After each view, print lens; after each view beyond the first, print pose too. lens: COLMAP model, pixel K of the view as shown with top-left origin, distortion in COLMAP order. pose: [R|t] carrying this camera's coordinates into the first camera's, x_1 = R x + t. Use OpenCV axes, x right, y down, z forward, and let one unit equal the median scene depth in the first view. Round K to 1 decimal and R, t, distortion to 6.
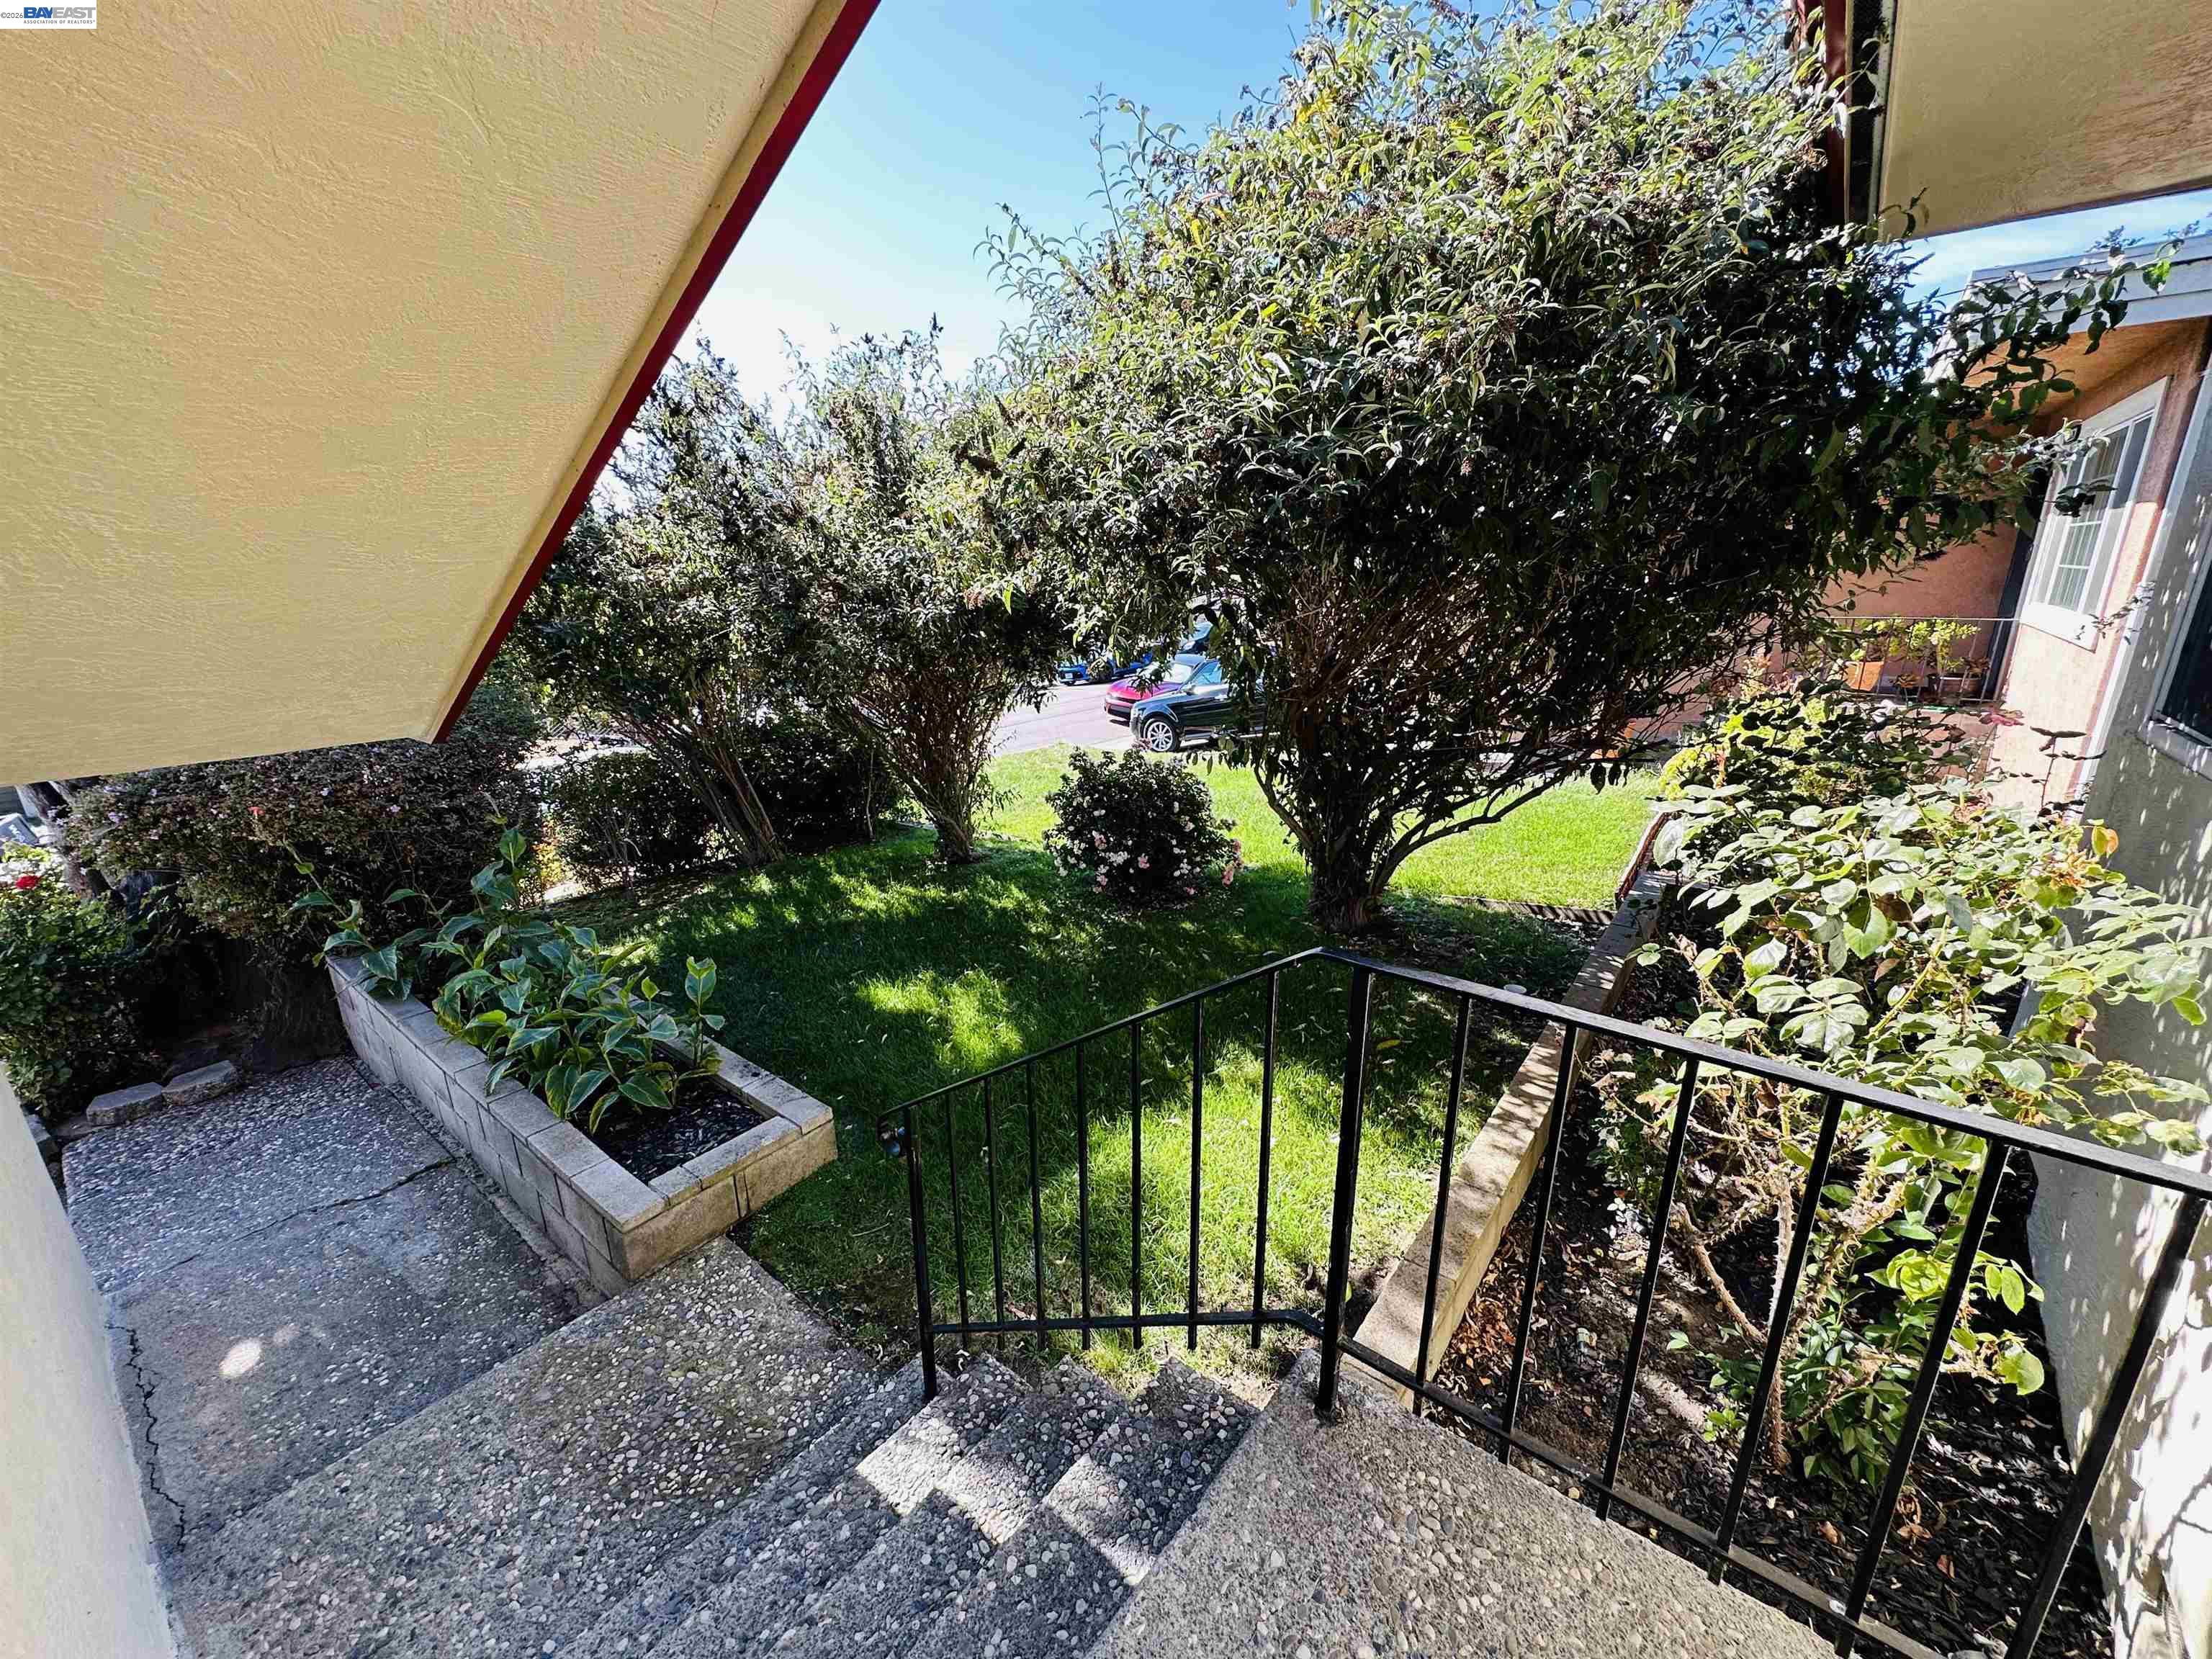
lens RADIAL K [[882.7, 0, 1106.0], [0, 882.7, 829.5], [0, 0, 1]] dist [0.000665, 0.000453]
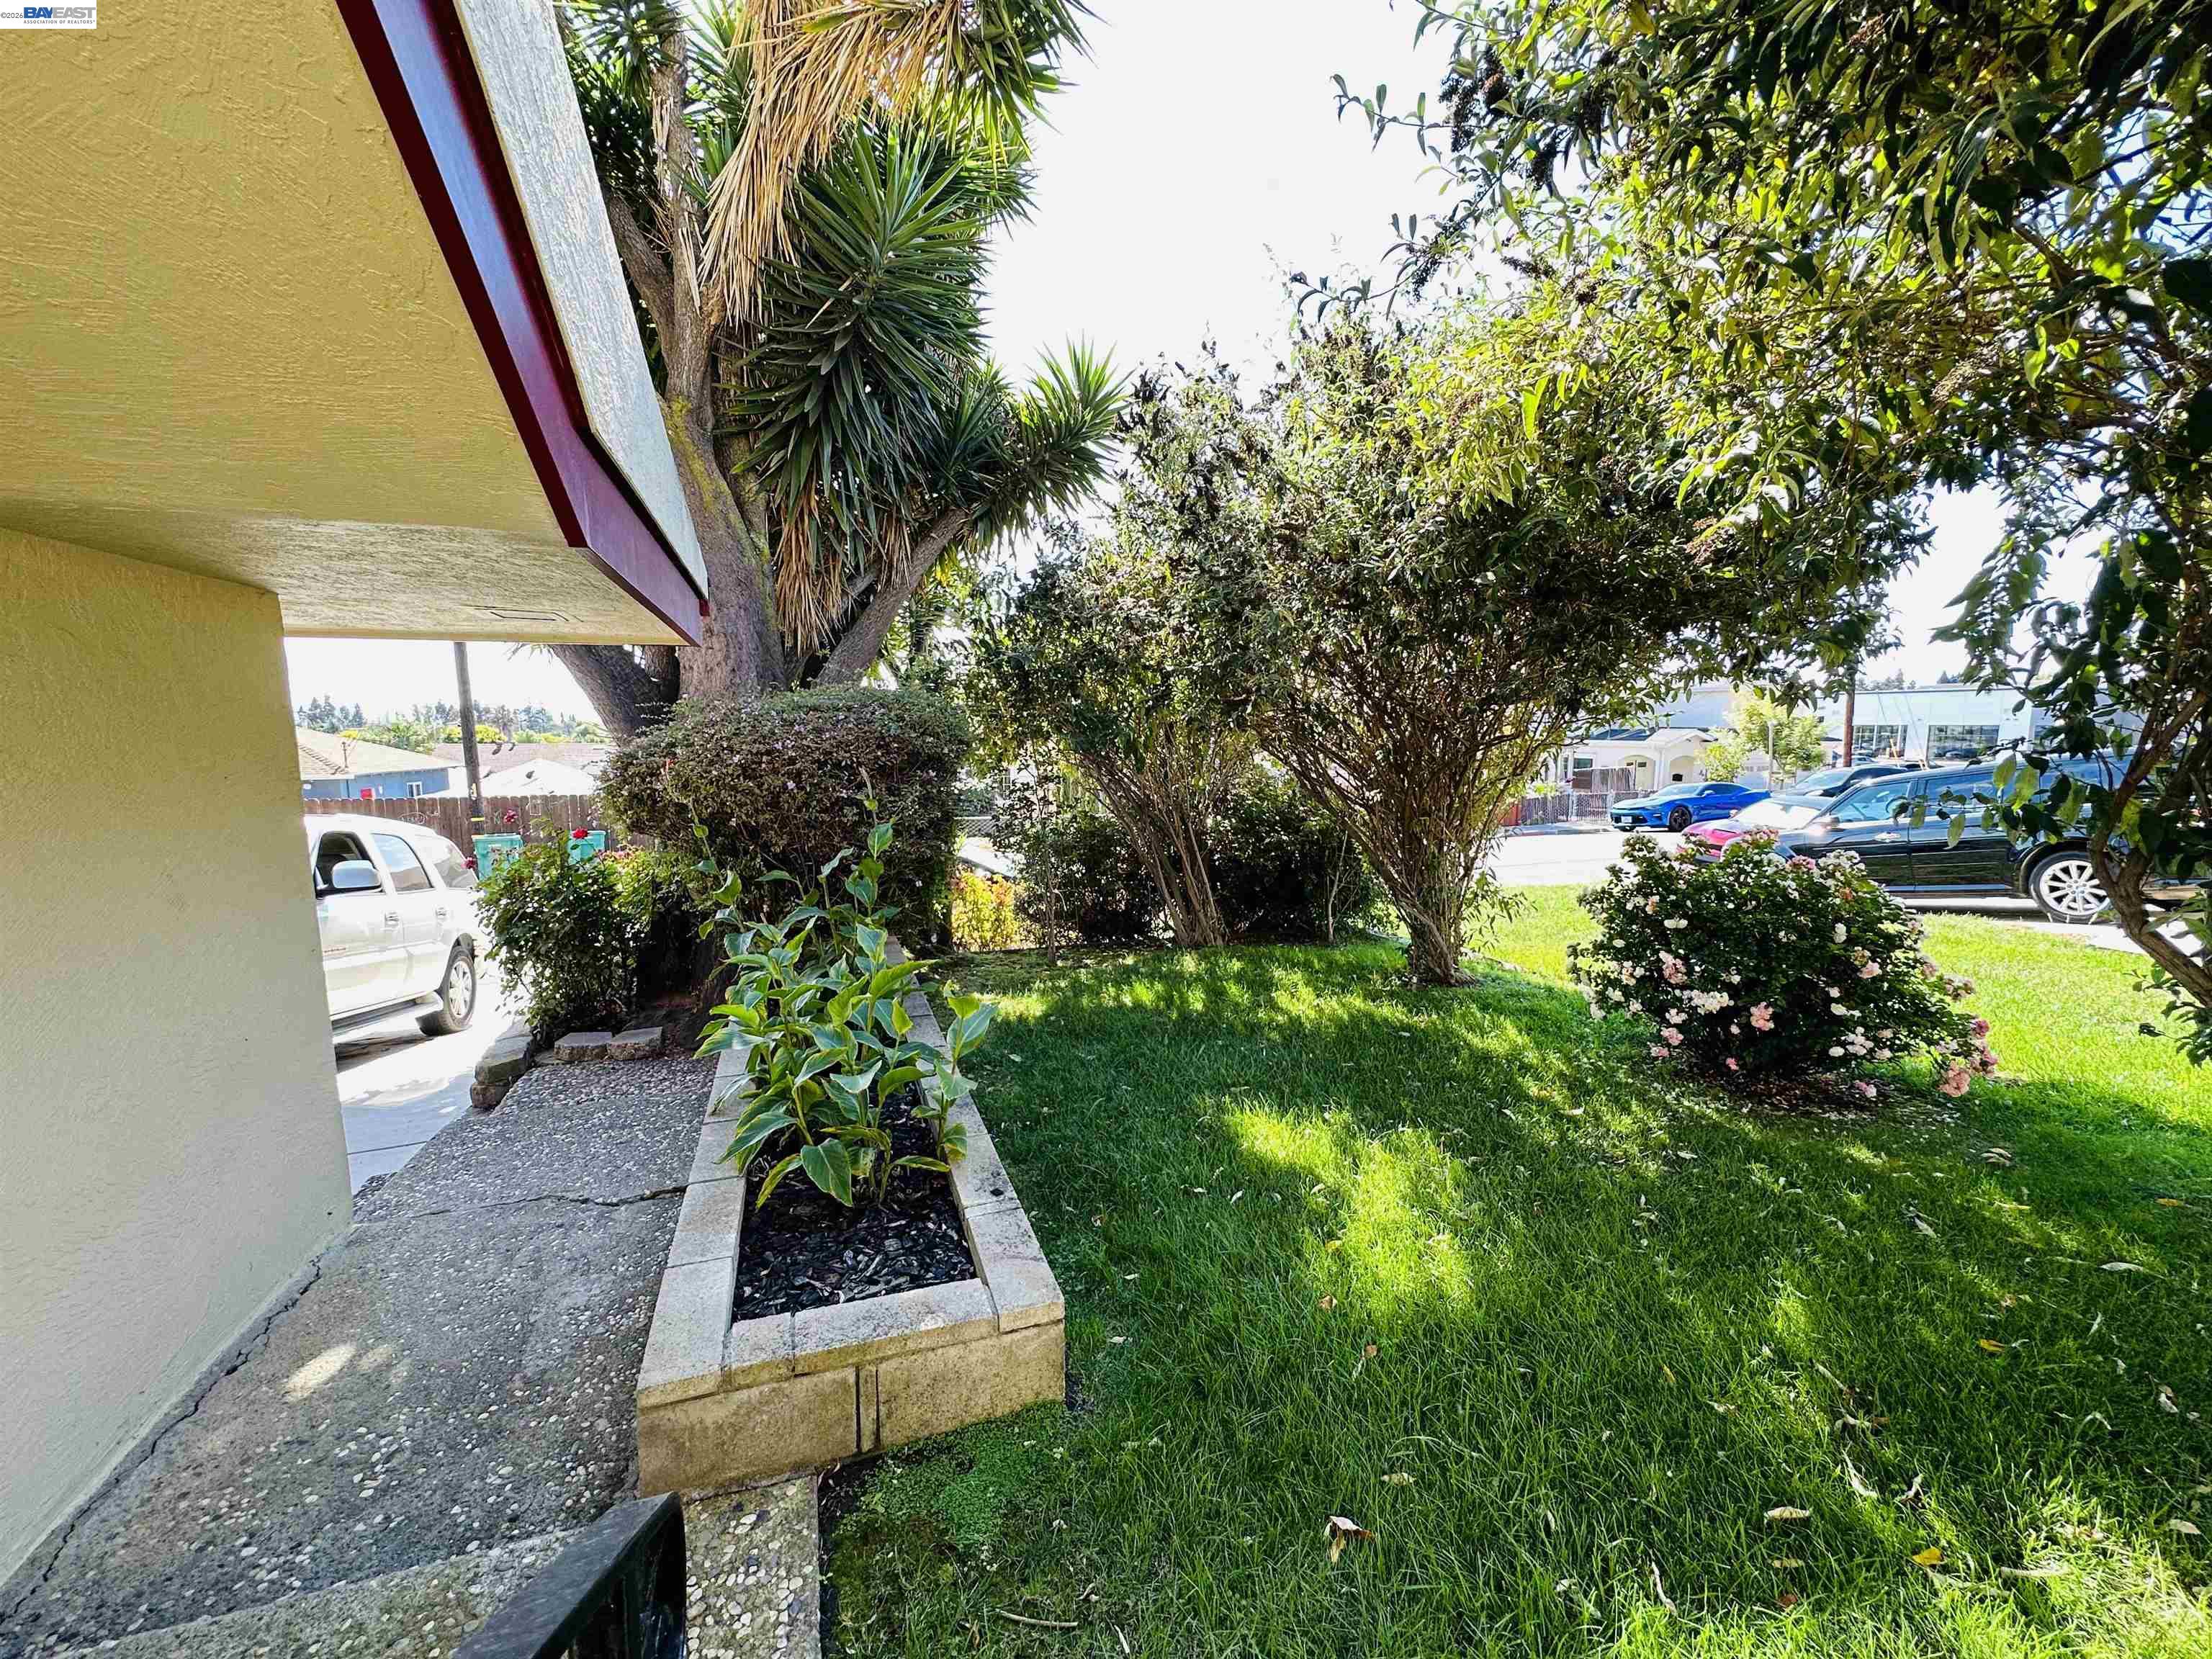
lens RADIAL K [[882.7, 0, 1106.0], [0, 882.7, 829.5], [0, 0, 1]] dist [0.000665, 0.000453]
pose [[0.837654, 0.078425, -0.540542, -0.012885], [-0.166029, 0.979369, -0.115195, 0.053185], [0.520356, 0.186239, 0.833393, 0.289778]]
